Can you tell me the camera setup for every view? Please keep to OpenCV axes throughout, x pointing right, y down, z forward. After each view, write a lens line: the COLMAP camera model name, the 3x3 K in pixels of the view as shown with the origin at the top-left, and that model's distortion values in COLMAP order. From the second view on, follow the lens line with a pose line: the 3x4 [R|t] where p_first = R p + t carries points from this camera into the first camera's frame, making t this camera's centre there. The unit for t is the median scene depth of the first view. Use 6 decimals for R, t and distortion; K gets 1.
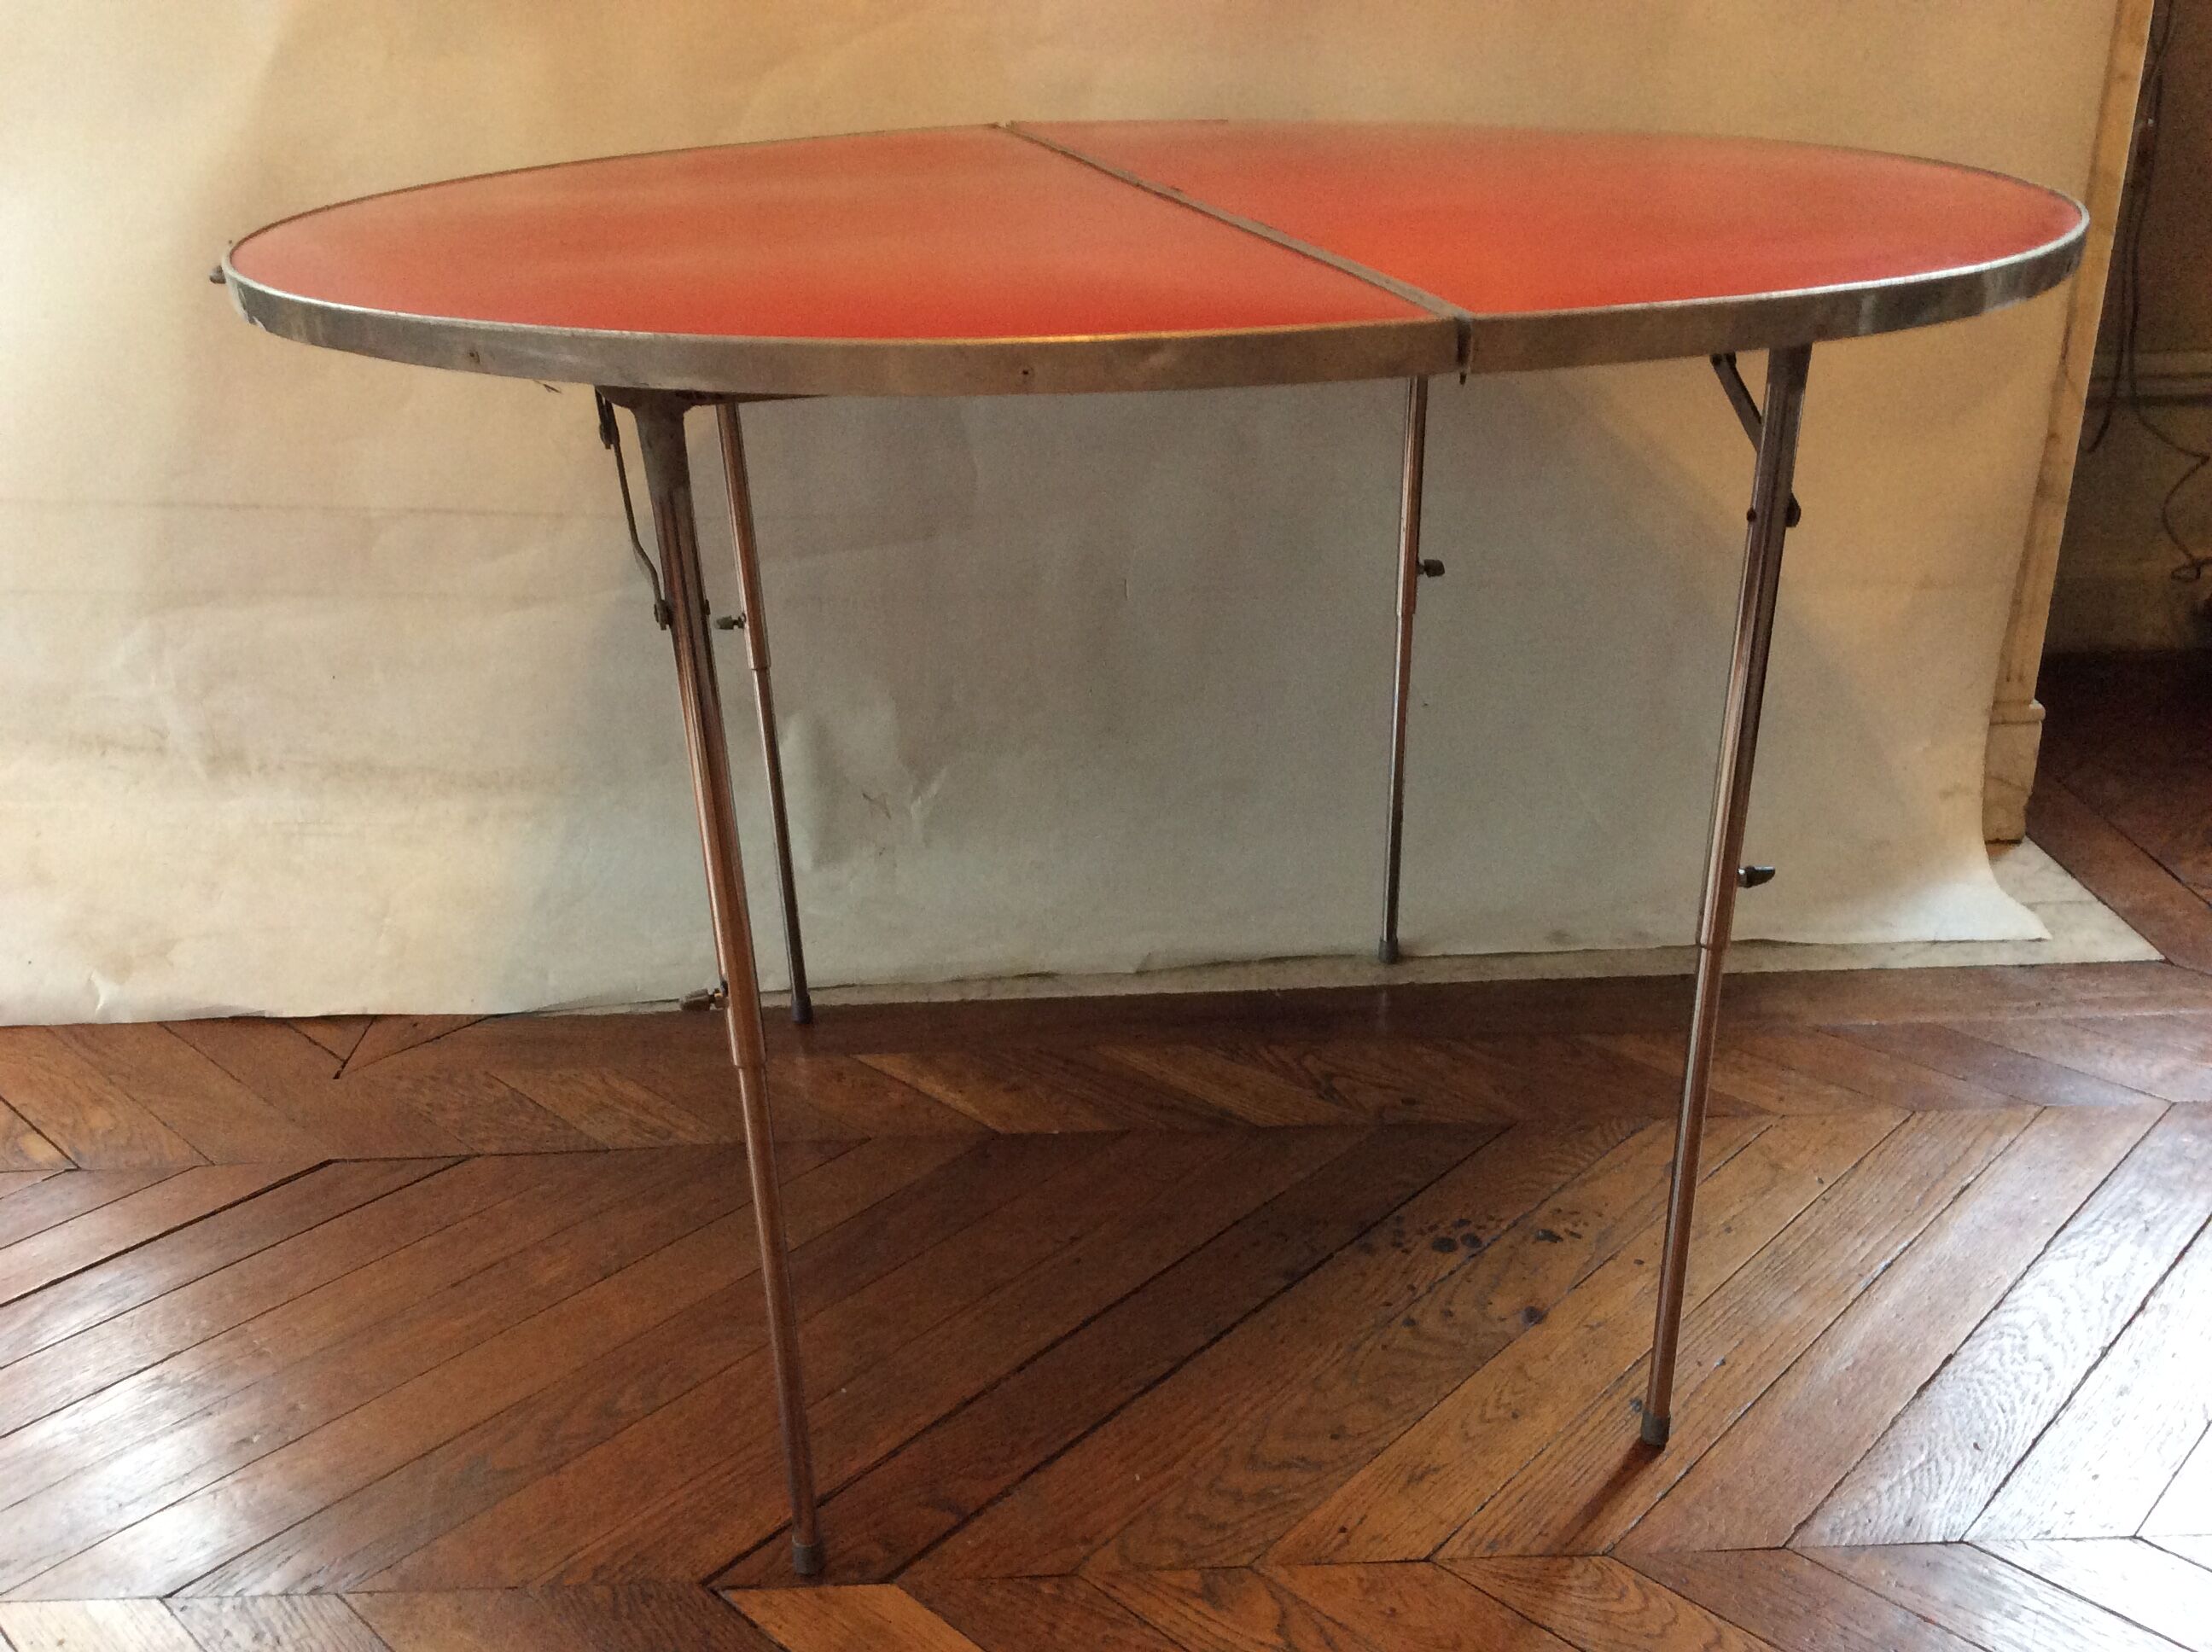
lens RADIAL K [[2032.1, 0, 1106.0], [0, 2032.1, 826.0], [0, 0, 1]] dist [0.105567, -0.234494]
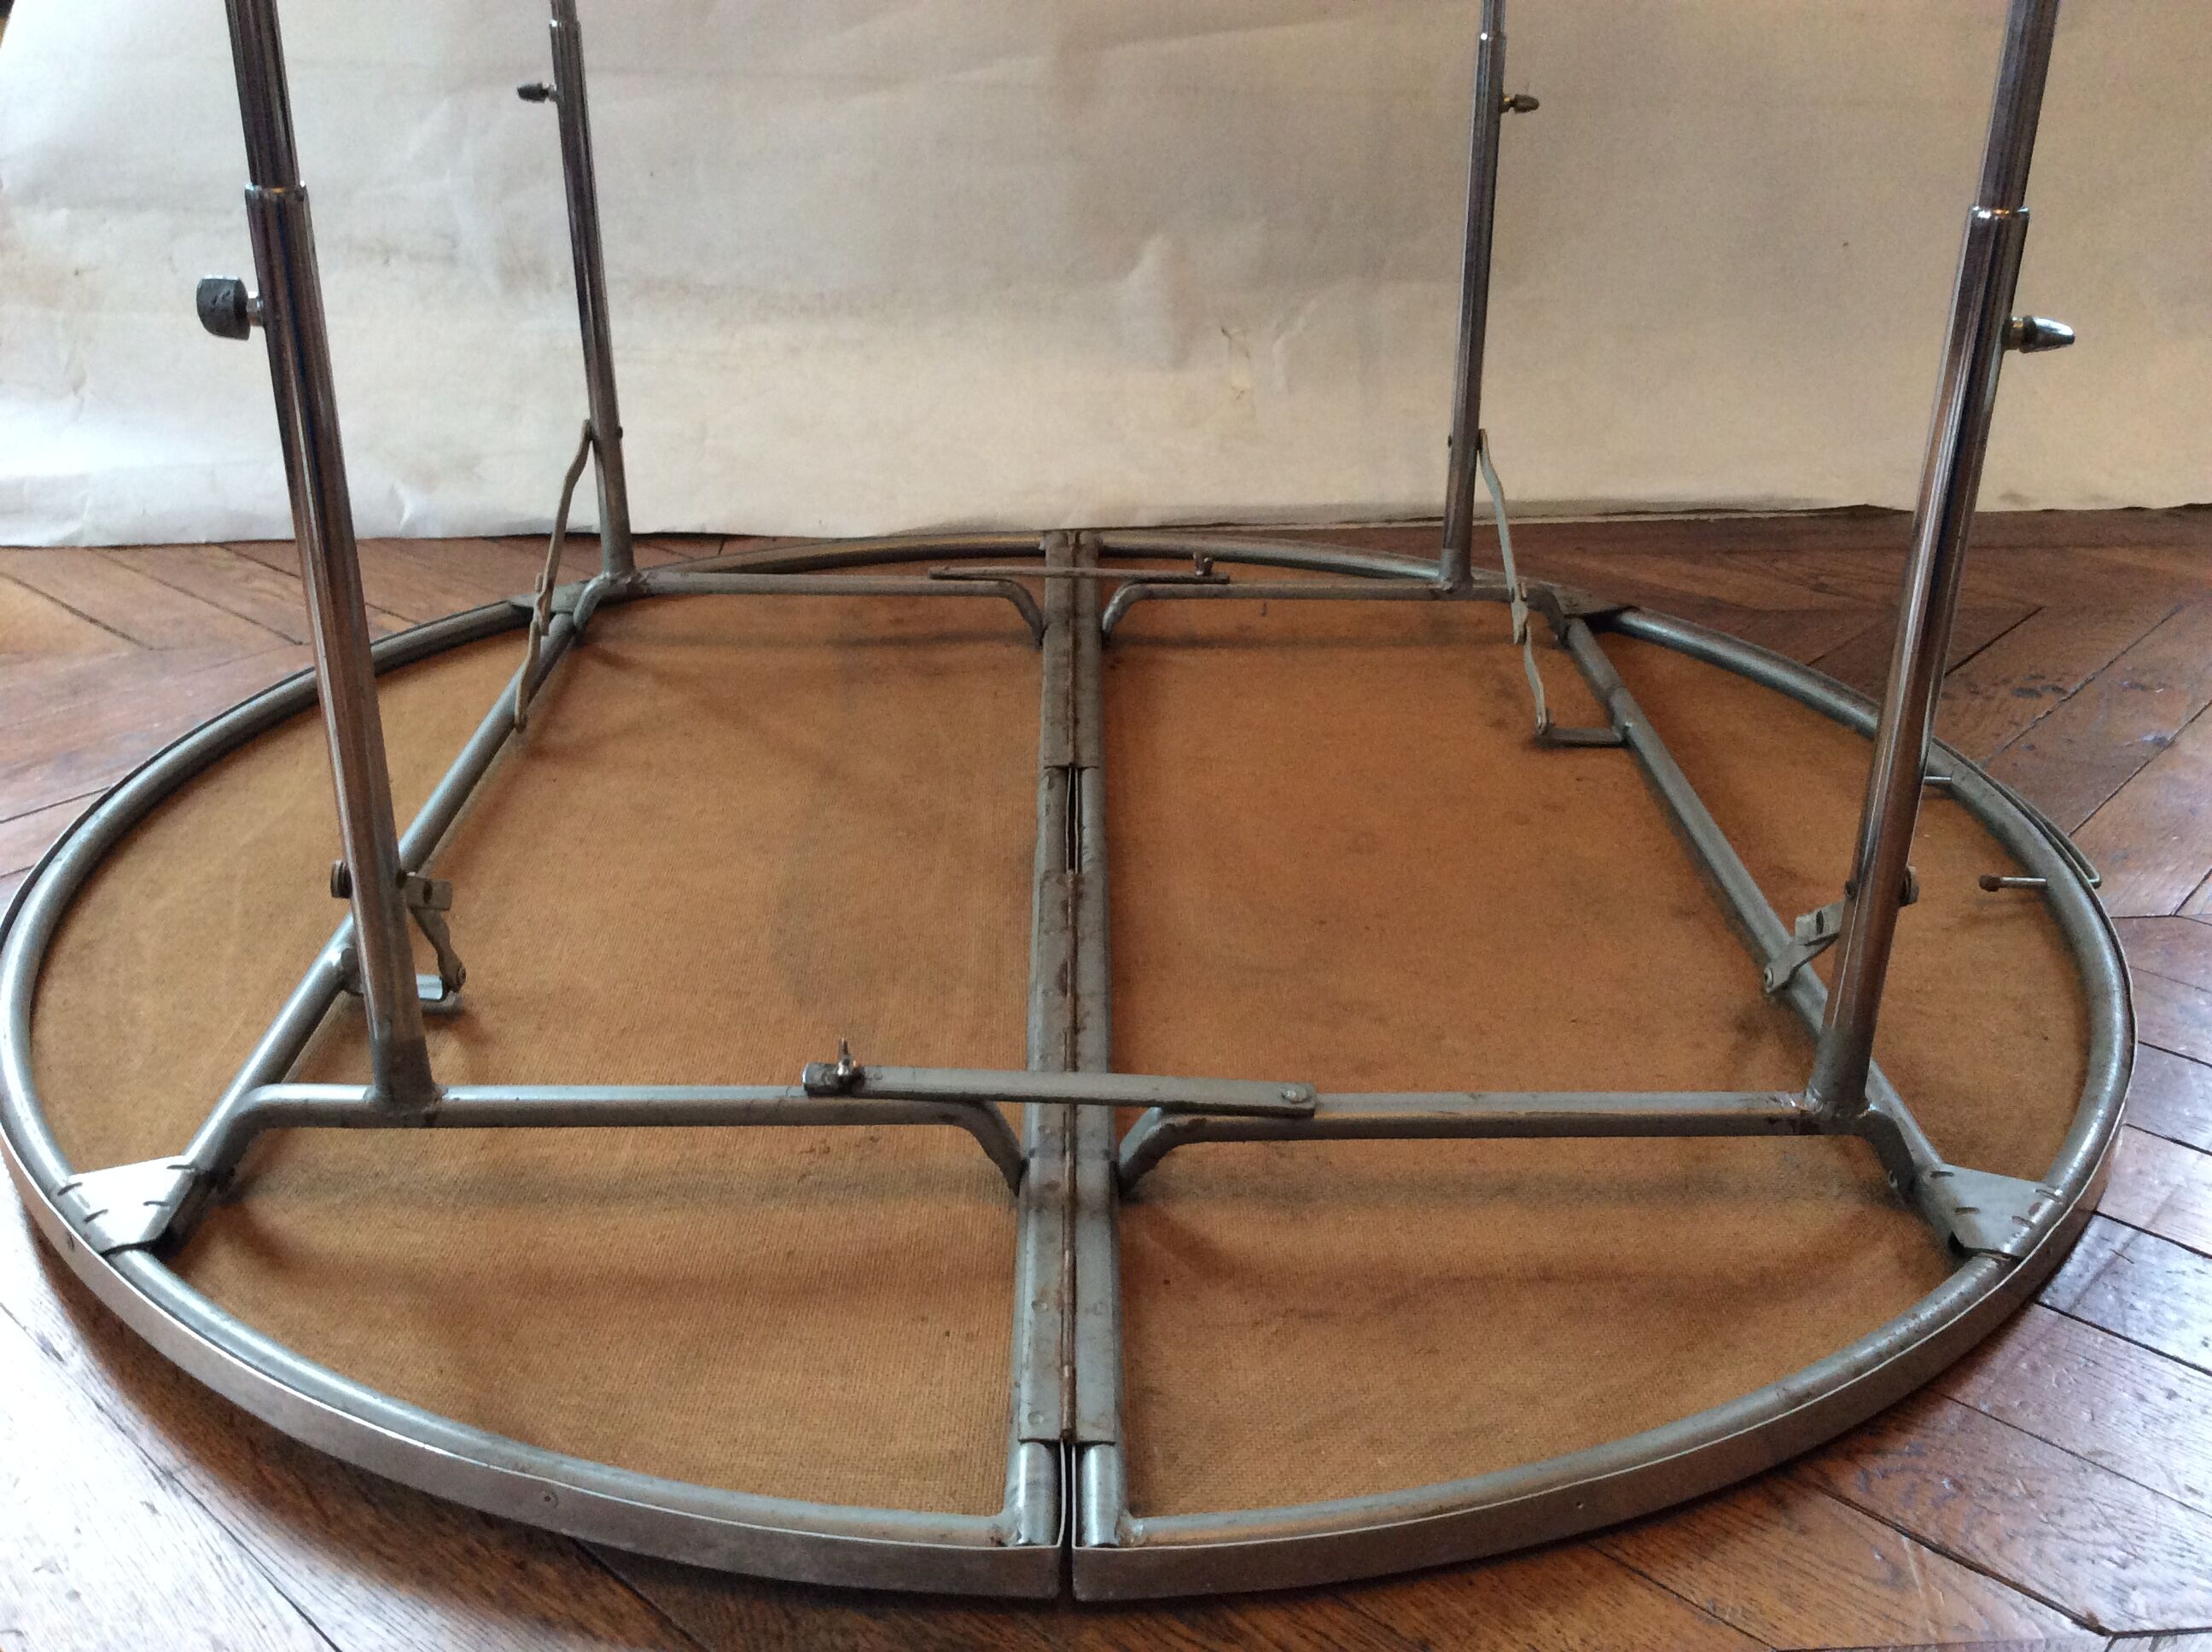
lens RADIAL K [[2032.1, 0, 1106.0], [0, 2032.1, 826.0], [0, 0, 1]] dist [0.105567, -0.234494]
pose [[0.999485, 0.014366, 0.028678, -0.195053], [-0.015162, 0.999501, 0.027711, 0.182308], [-0.028265, -0.028132, 0.999205, 0.084216]]
